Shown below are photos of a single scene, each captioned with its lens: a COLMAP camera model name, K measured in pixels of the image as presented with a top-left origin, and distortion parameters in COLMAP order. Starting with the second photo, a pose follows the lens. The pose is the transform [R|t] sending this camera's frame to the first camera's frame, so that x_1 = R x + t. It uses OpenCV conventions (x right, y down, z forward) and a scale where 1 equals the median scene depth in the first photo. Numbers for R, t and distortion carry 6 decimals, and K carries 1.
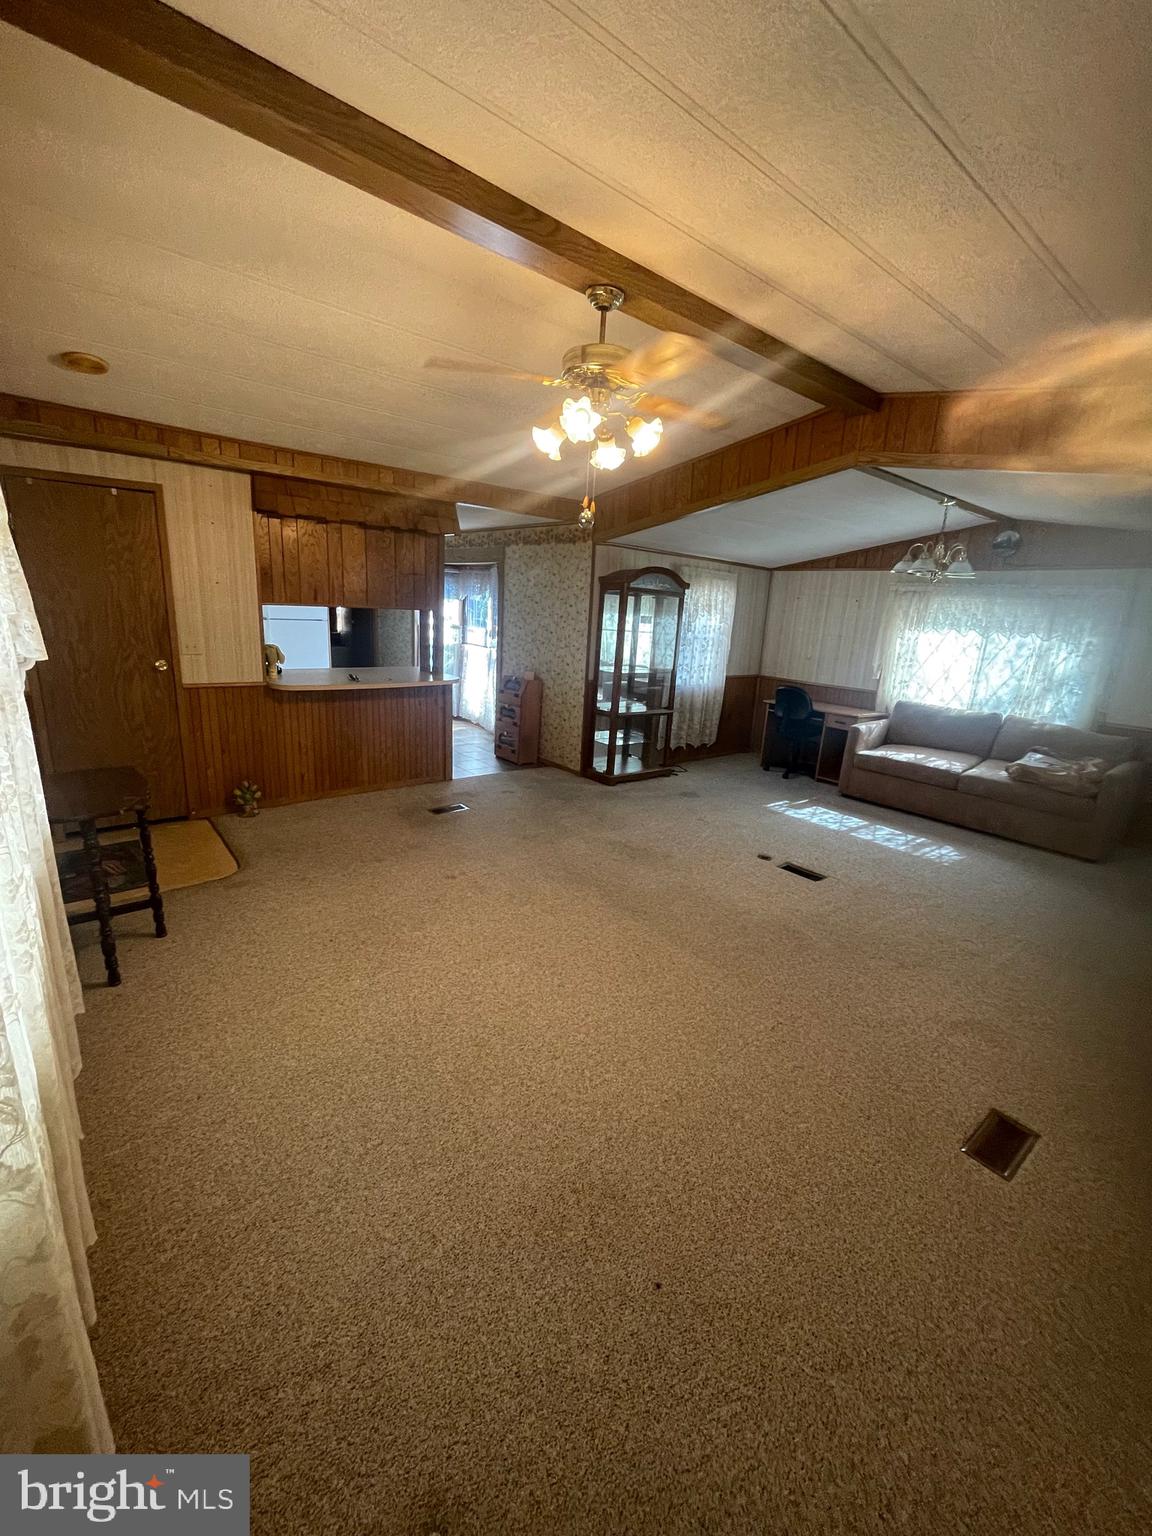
lens RADIAL K [[626.9, 0, 575.4], [0, 626.9, 764.2], [0, 0, 1]] dist [0.014682, -0.004975]
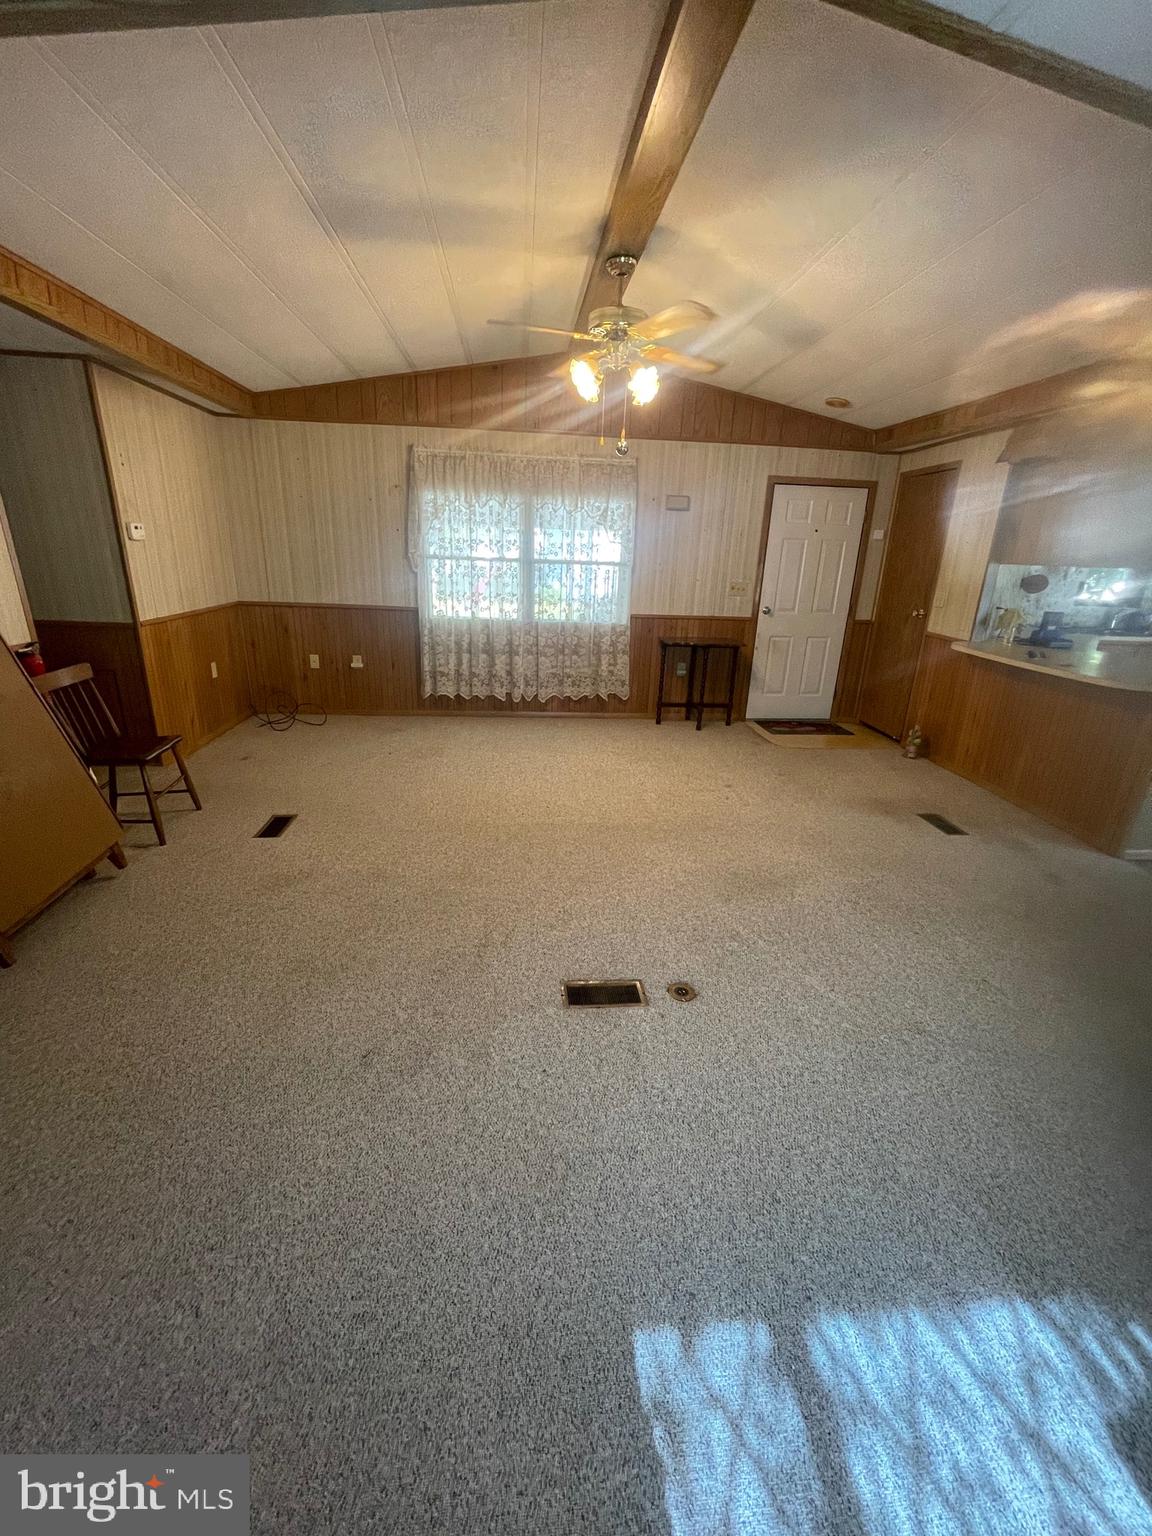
lens RADIAL K [[626.9, 0, 575.4], [0, 626.9, 764.2], [0, 0, 1]] dist [0.014682, -0.004975]
pose [[-0.554829, 0.196970, -0.808312, 0.708757], [-0.281438, 0.869856, 0.405147, -0.192807], [0.782916, 0.452276, -0.427186, 1.034323]]
